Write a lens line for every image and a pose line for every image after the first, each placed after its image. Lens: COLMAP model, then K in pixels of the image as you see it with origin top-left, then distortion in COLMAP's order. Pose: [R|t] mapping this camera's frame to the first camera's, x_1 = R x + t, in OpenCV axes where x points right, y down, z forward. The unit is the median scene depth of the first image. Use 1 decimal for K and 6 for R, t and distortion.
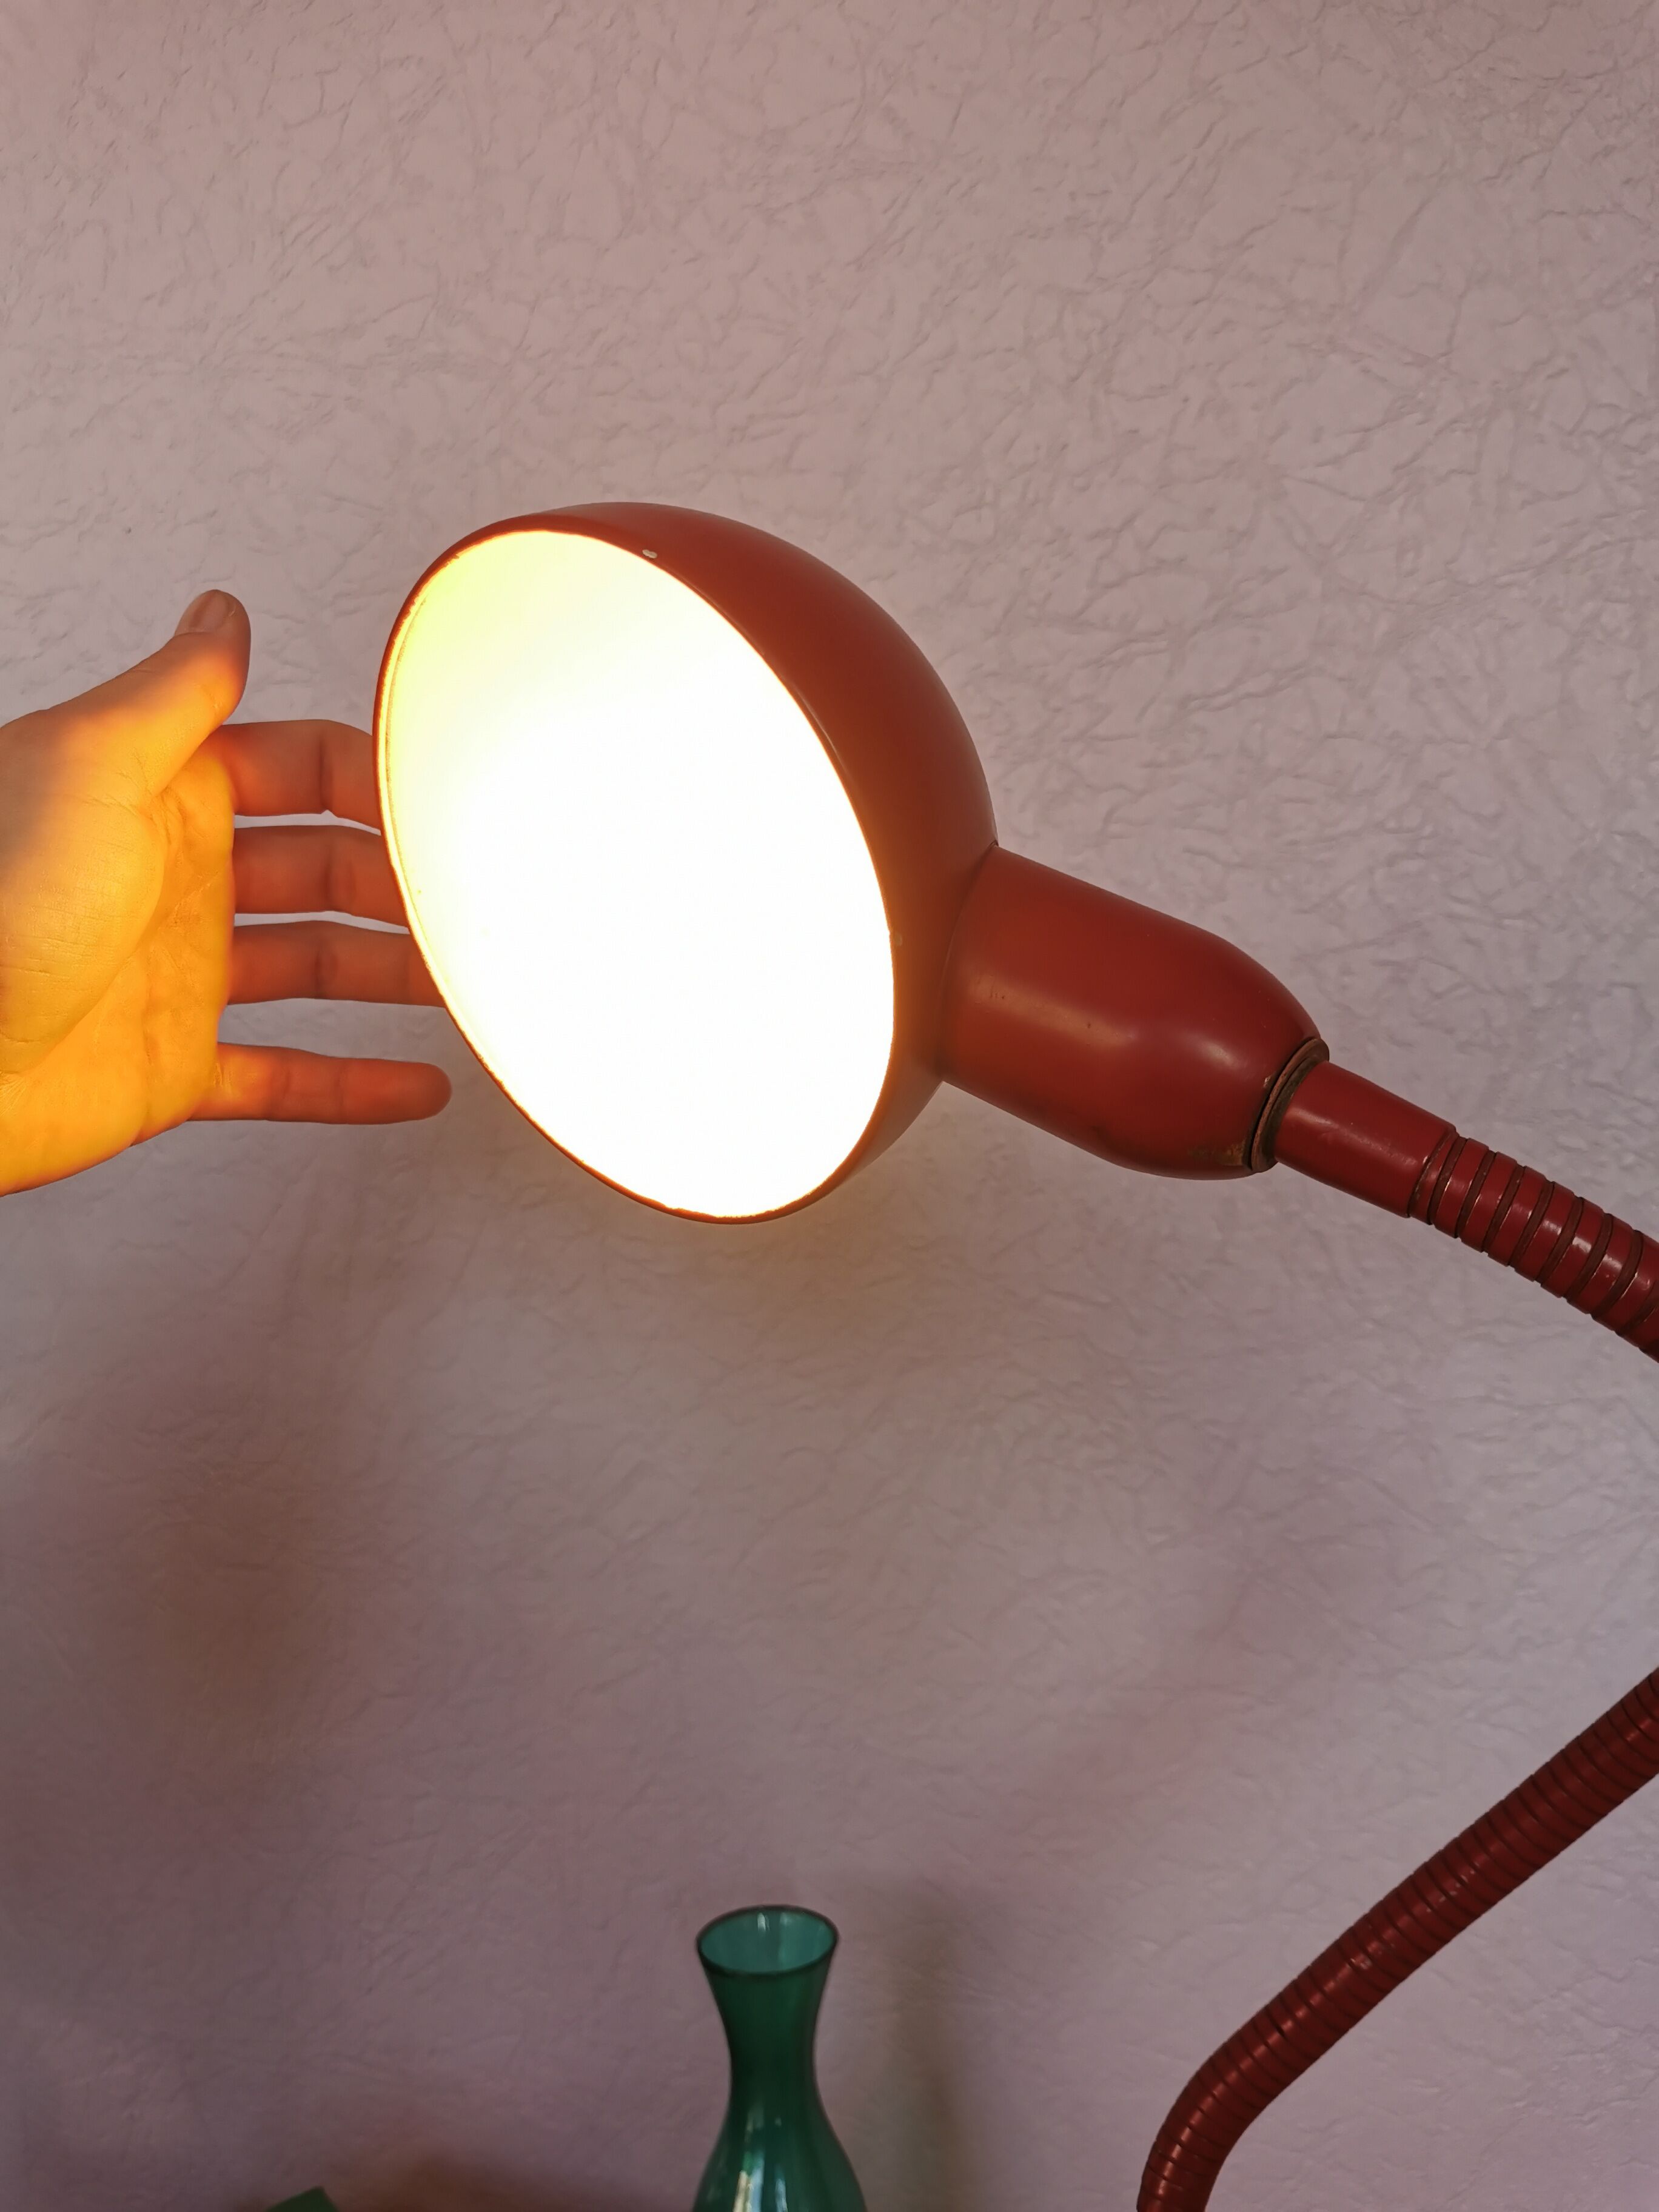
lens RADIAL K [[1666.8, 0, 835.6], [0, 1666.8, 1106.9], [0, 0, 1]] dist [0.024071, -0.025322]
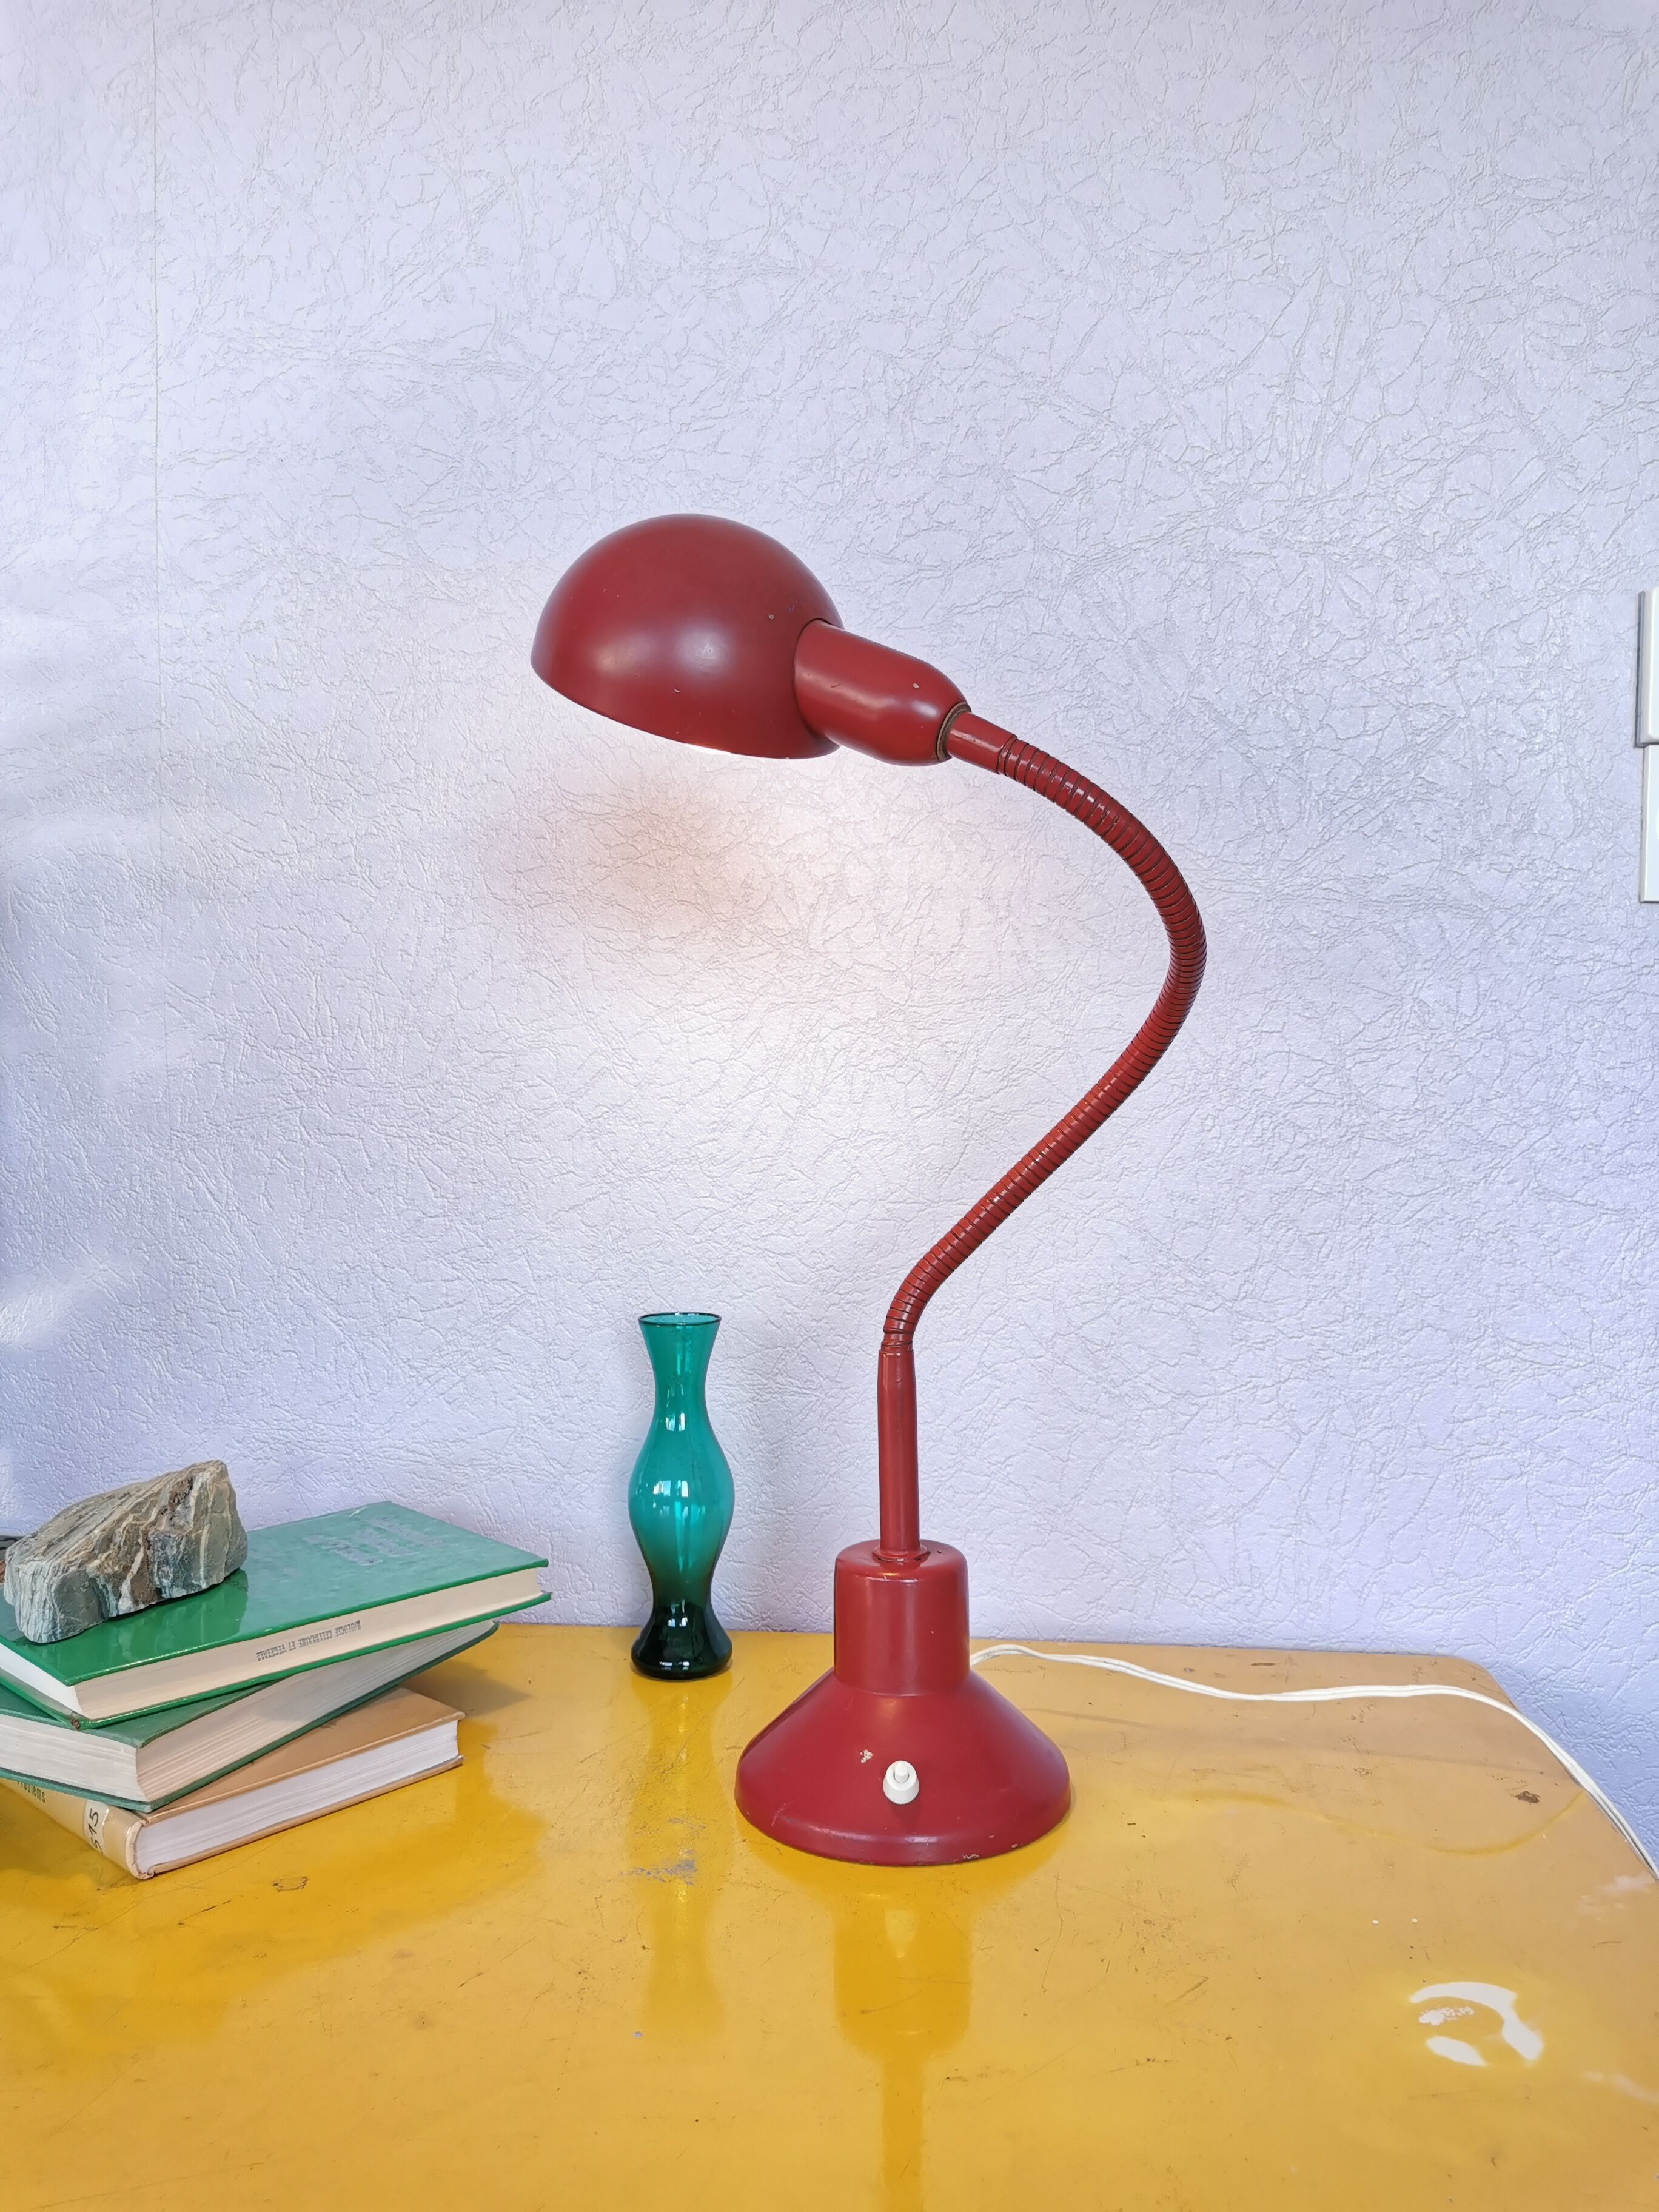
lens RADIAL K [[1666.8, 0, 832.6], [0, 1666.8, 1104.2], [0, 0, 1]] dist [0.024071, -0.025322]
pose [[0.995137, 0.032609, 0.092944, -0.047208], [-0.033659, 0.999386, 0.009753, 0.239527], [-0.092569, -0.012834, 0.995624, -0.654439]]
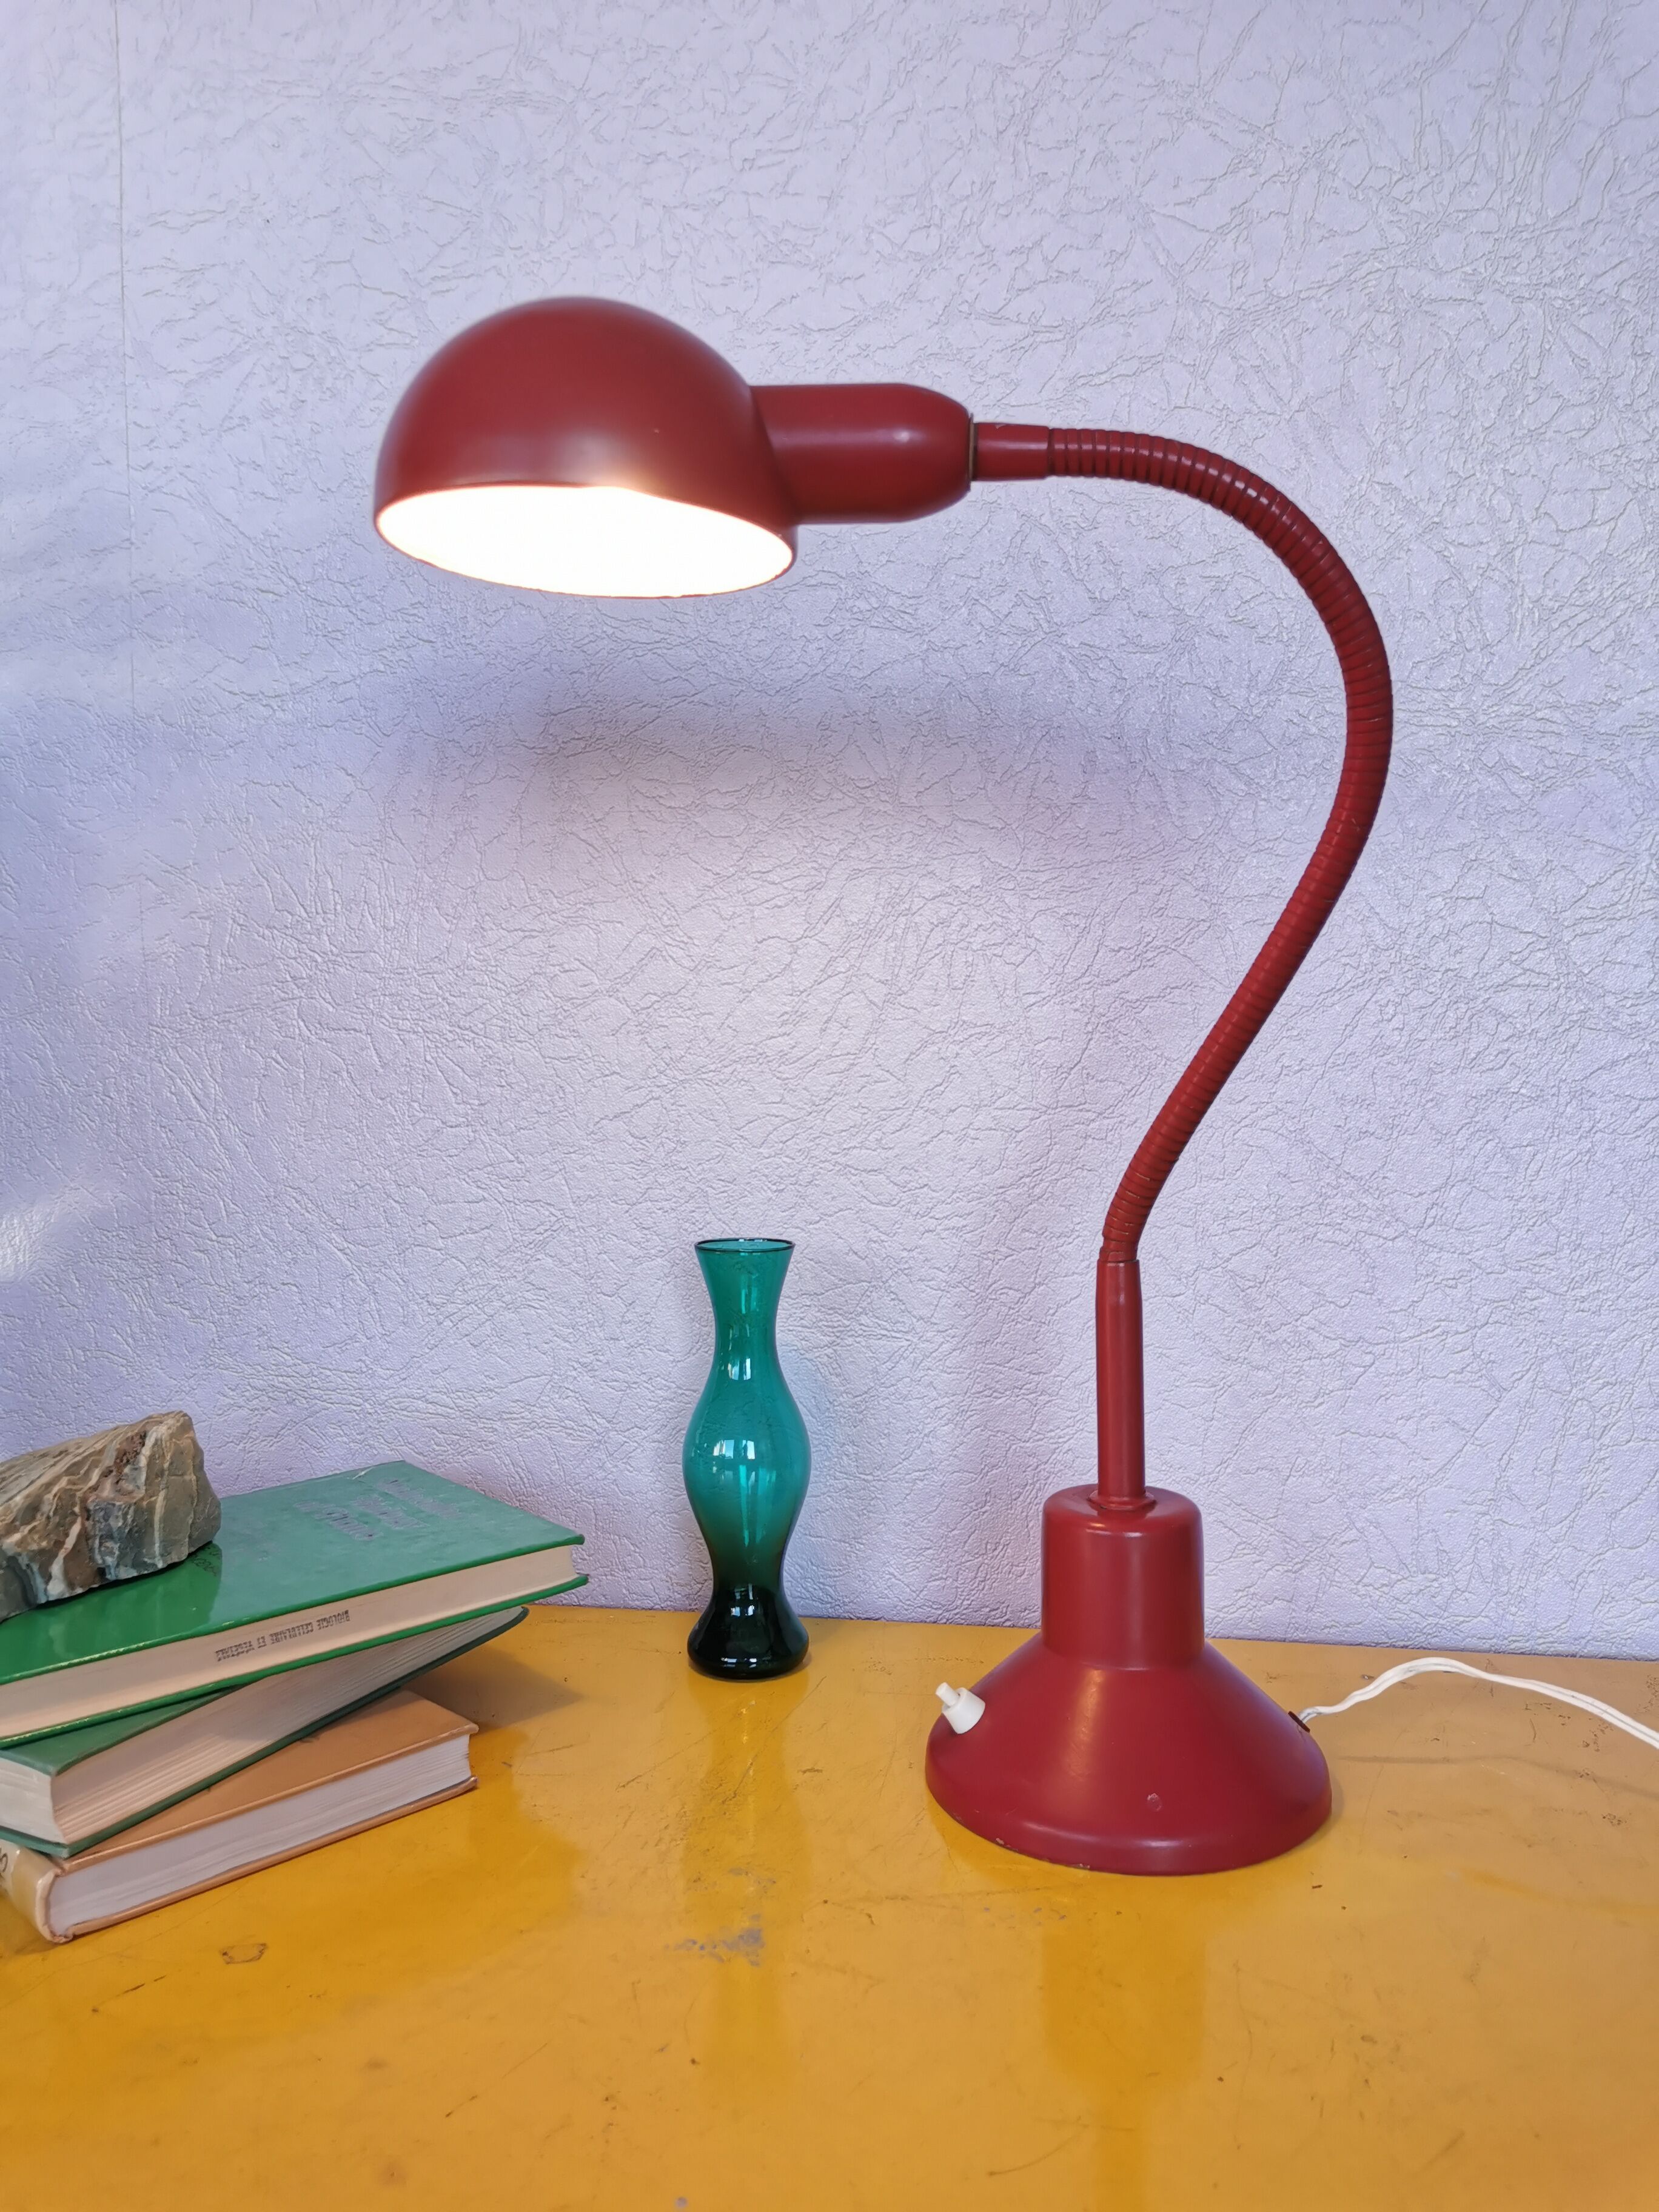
lens RADIAL K [[1666.8, 0, 832.7], [0, 1666.8, 1105.3], [0, 0, 1]] dist [0.024071, -0.025322]
pose [[0.998228, 0.030394, 0.051149, -0.038512], [-0.032345, 0.998763, 0.037758, 0.301978], [-0.049938, -0.039346, 0.997977, -0.370927]]
